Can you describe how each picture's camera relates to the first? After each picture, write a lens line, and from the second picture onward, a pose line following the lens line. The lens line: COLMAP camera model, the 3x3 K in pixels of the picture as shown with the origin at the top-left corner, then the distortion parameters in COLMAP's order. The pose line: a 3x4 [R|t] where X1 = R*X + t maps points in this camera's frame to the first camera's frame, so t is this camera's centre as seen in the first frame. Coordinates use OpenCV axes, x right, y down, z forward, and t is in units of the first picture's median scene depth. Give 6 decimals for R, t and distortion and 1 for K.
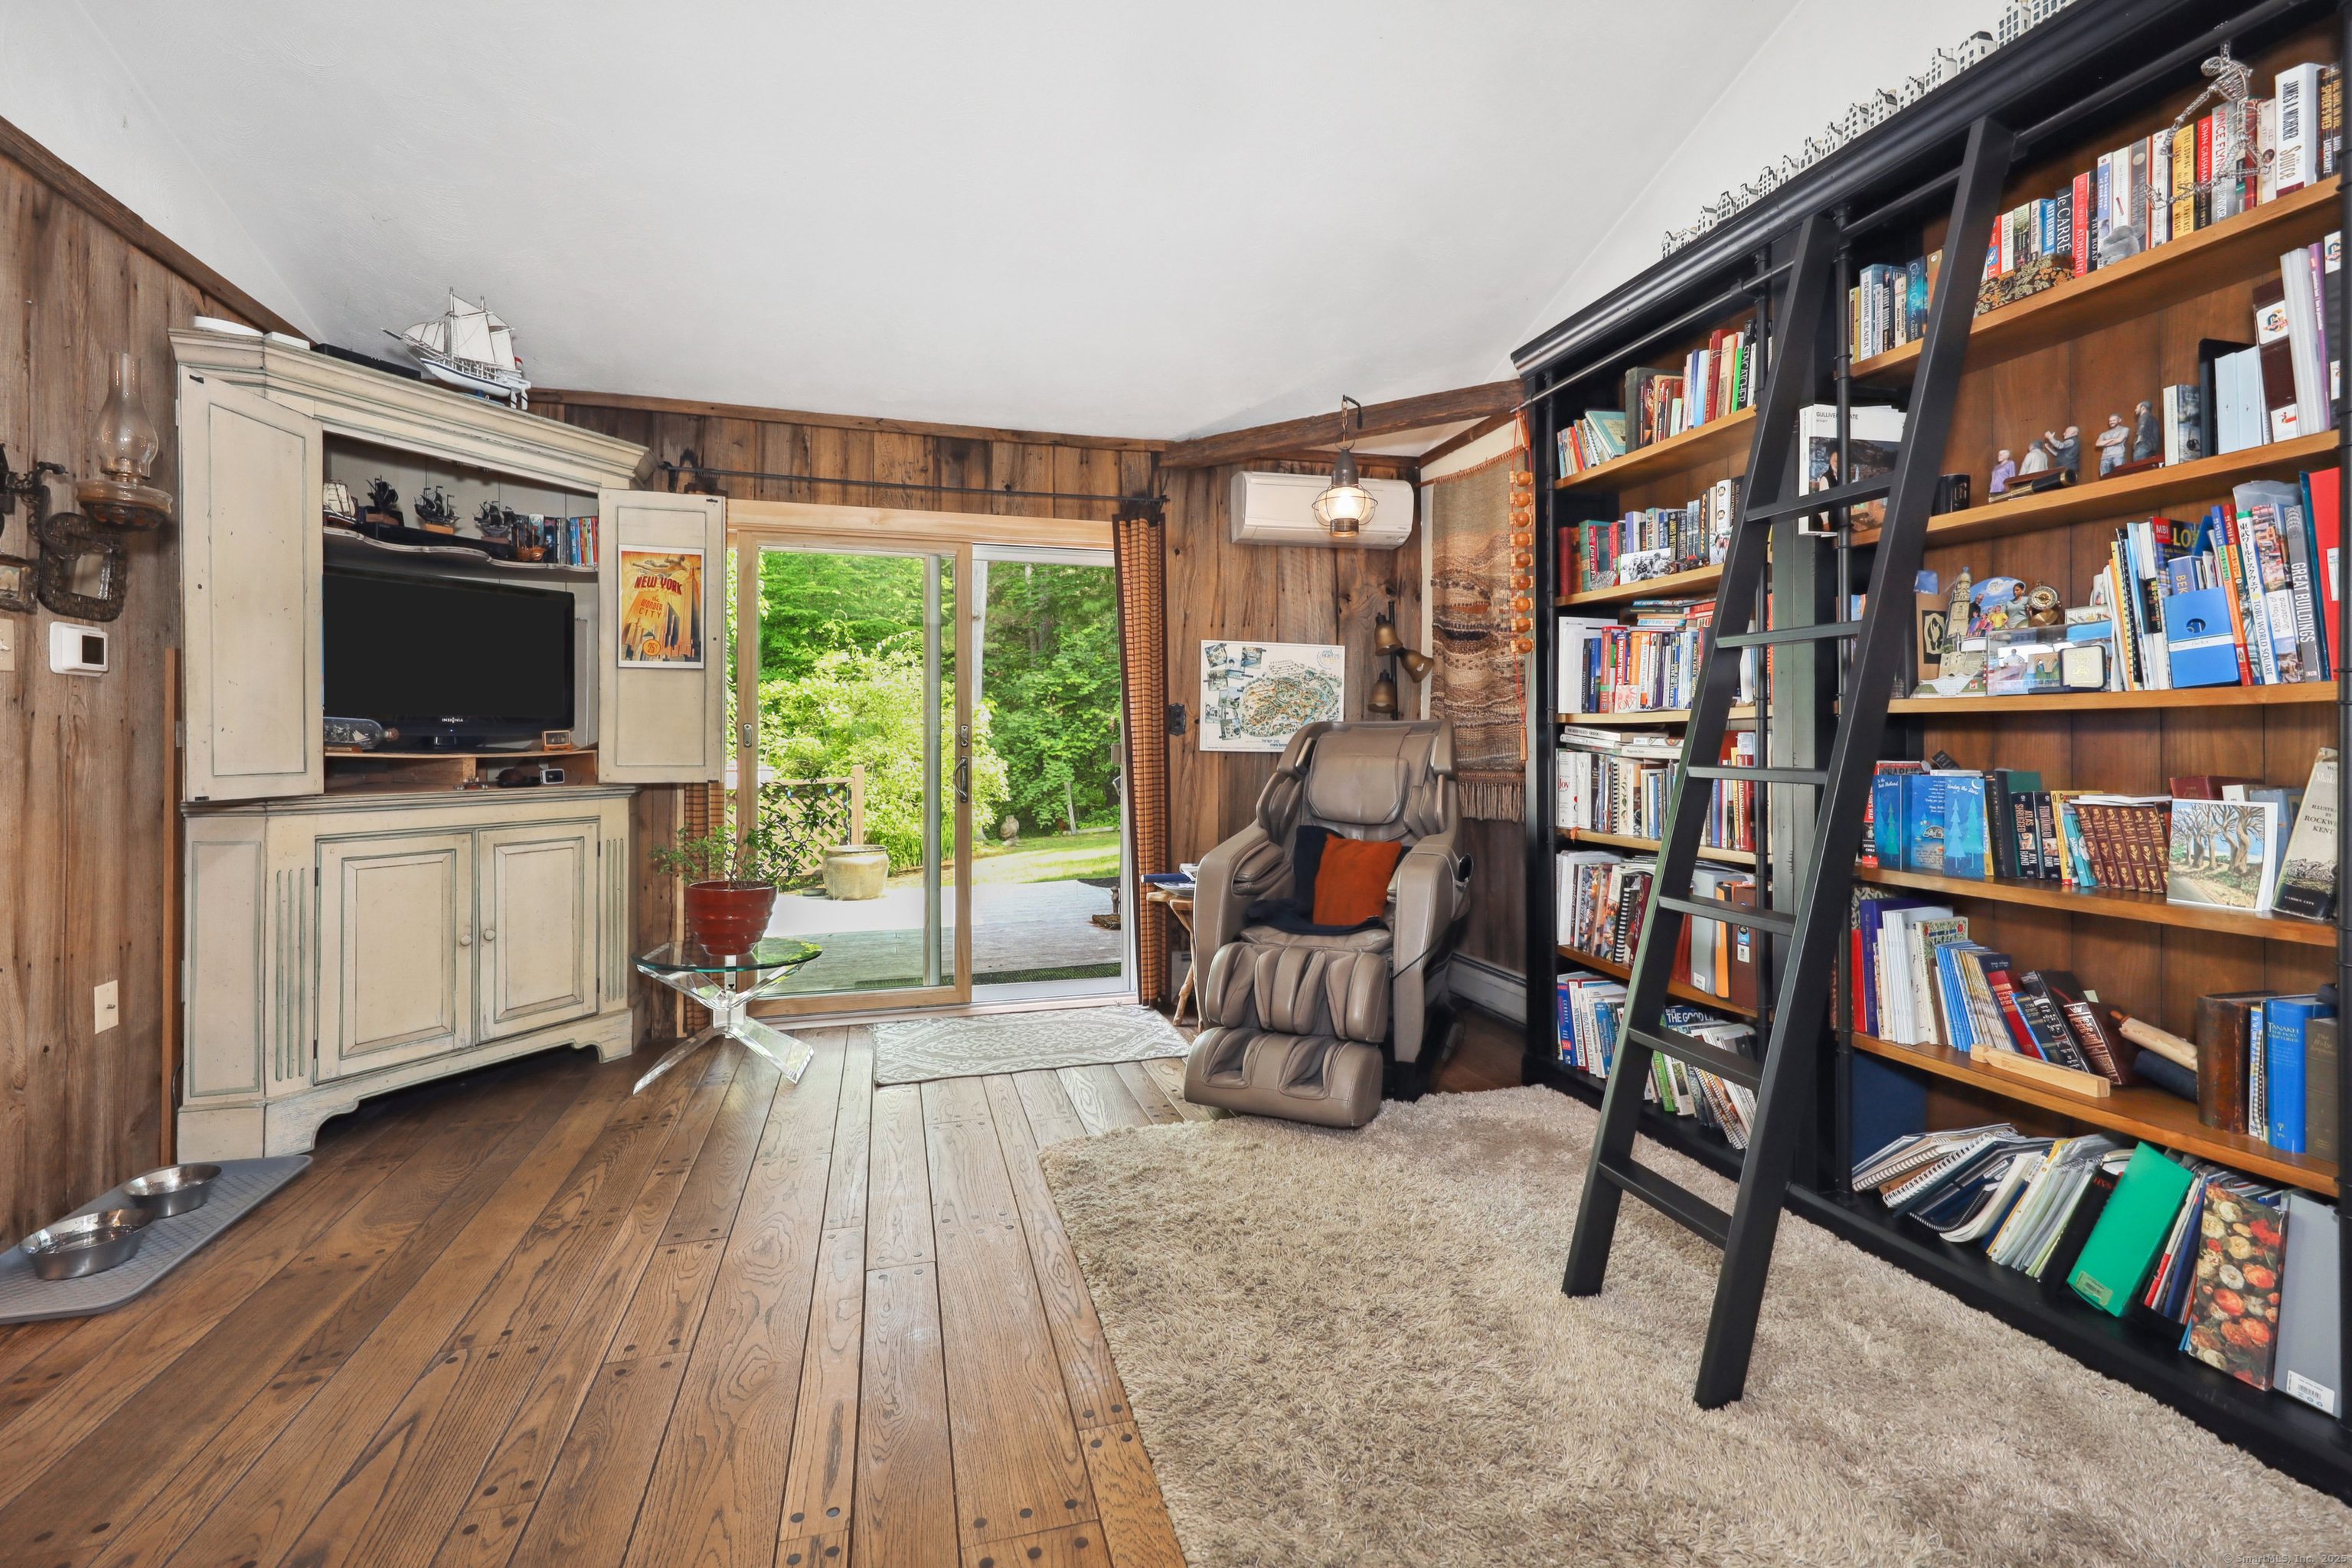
lens RADIAL K [[979.9, 0, 1172.7], [0, 979.9, 746.1], [0, 0, 1]] dist [0.001324, -0.000272]
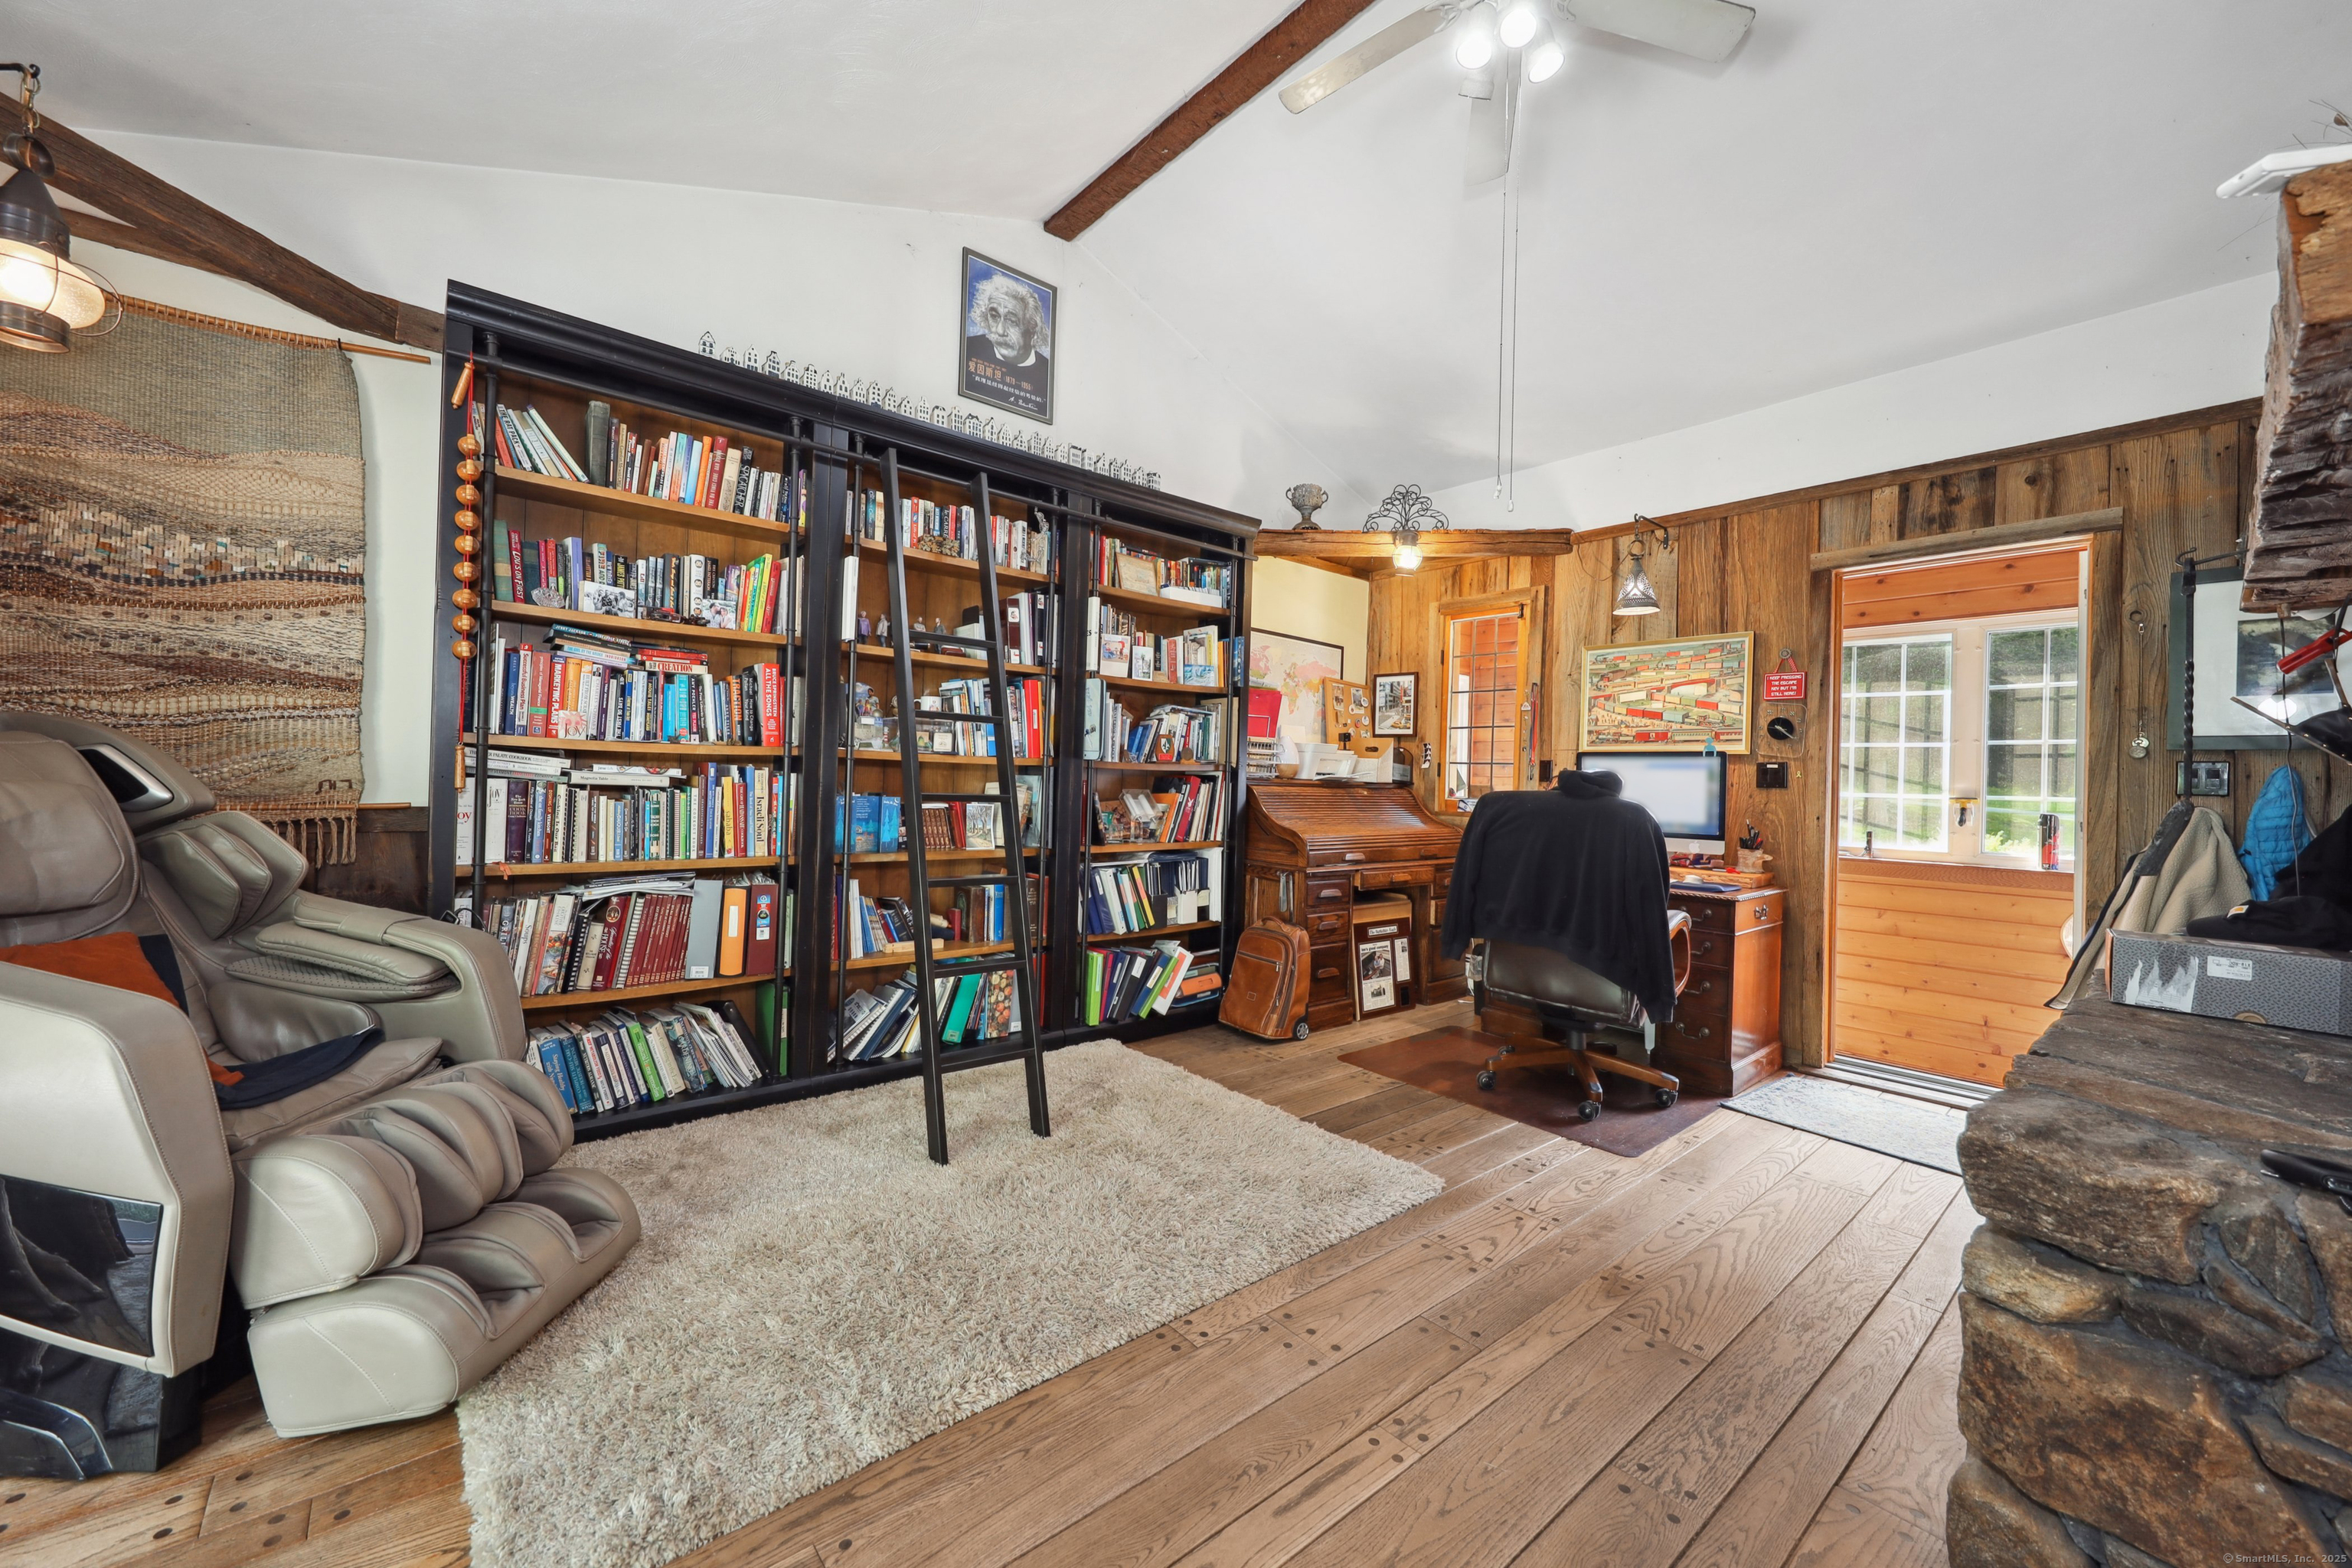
lens RADIAL K [[877.6, 0, 1147.4], [0, 877.6, 775.7], [0, 0, 1]] dist [-0.000991, -0.000343]
pose [[-0.380579, -0.003028, 0.924743, -0.580086], [-0.022039, 0.999740, -0.005797, -0.004709], [-0.924486, -0.022587, -0.380547, 0.797035]]
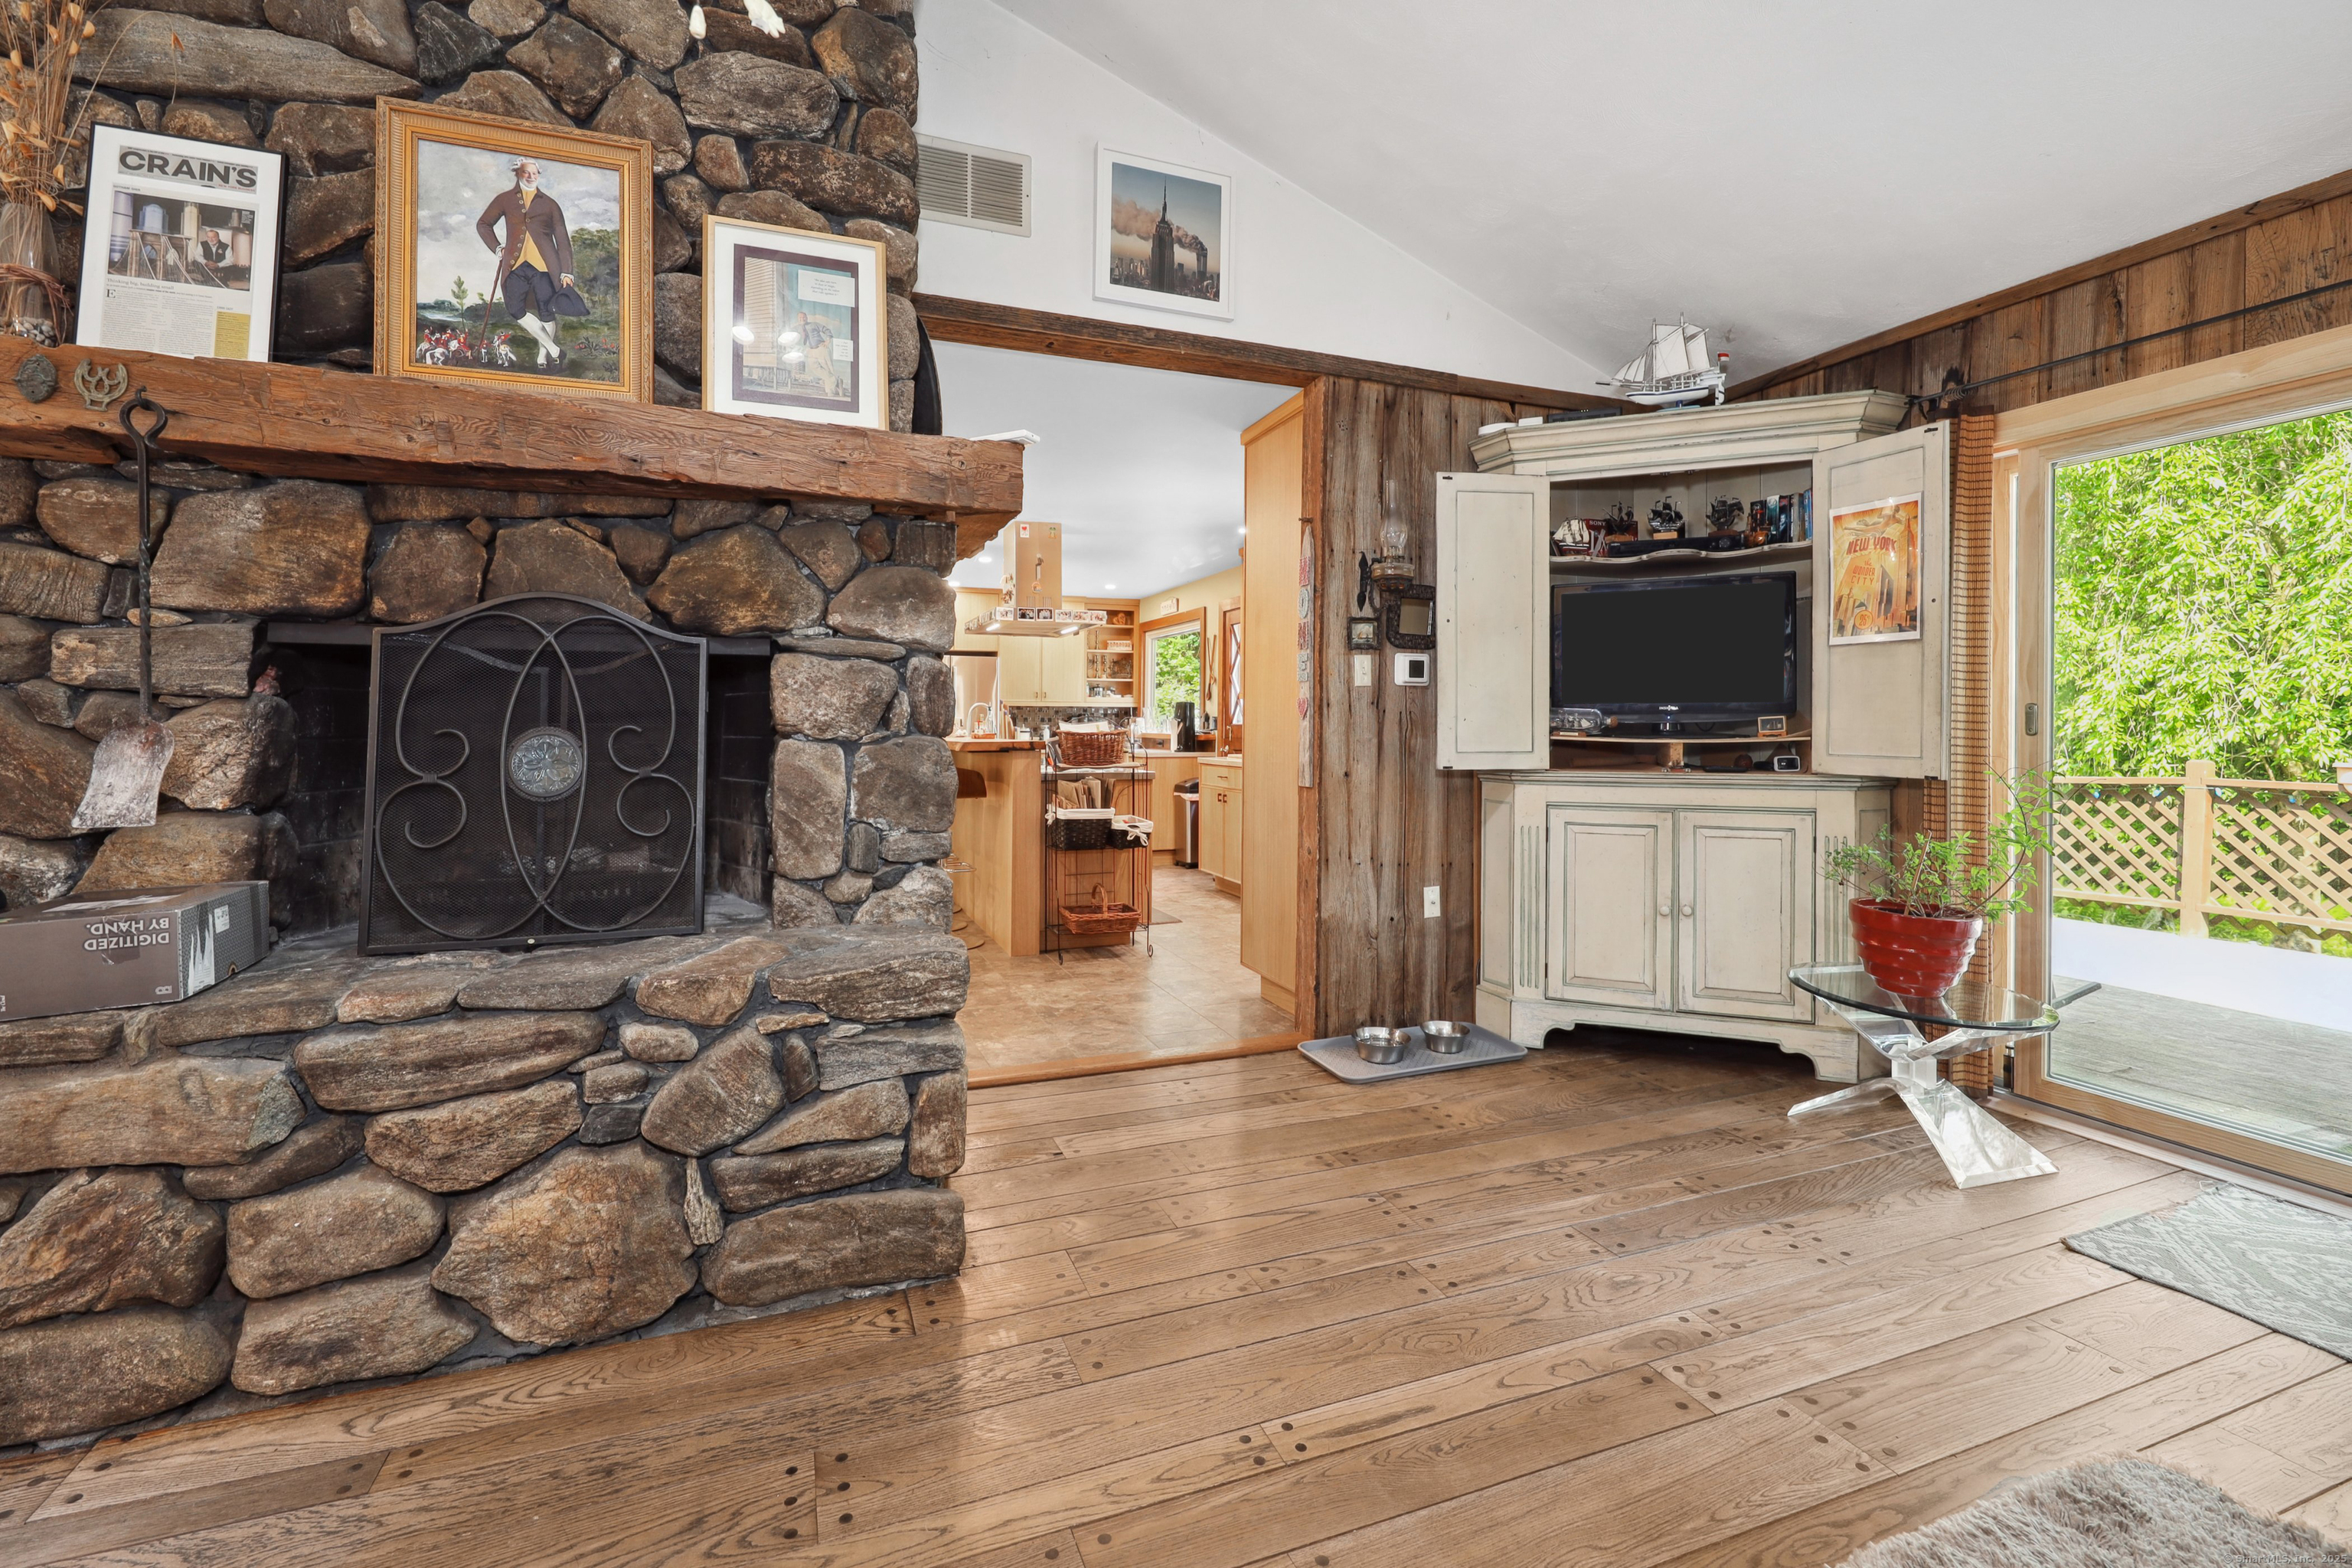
lens RADIAL K [[1027.8, 0, 1173.3], [0, 1027.8, 707.9], [0, 0, 1]] dist [0.001043, 0.000442]
pose [[0.093091, -0.015717, -0.995534, 0.372475], [-0.002077, 0.999870, -0.015979, -0.007417], [0.995655, 0.003555, 0.093047, 0.357874]]
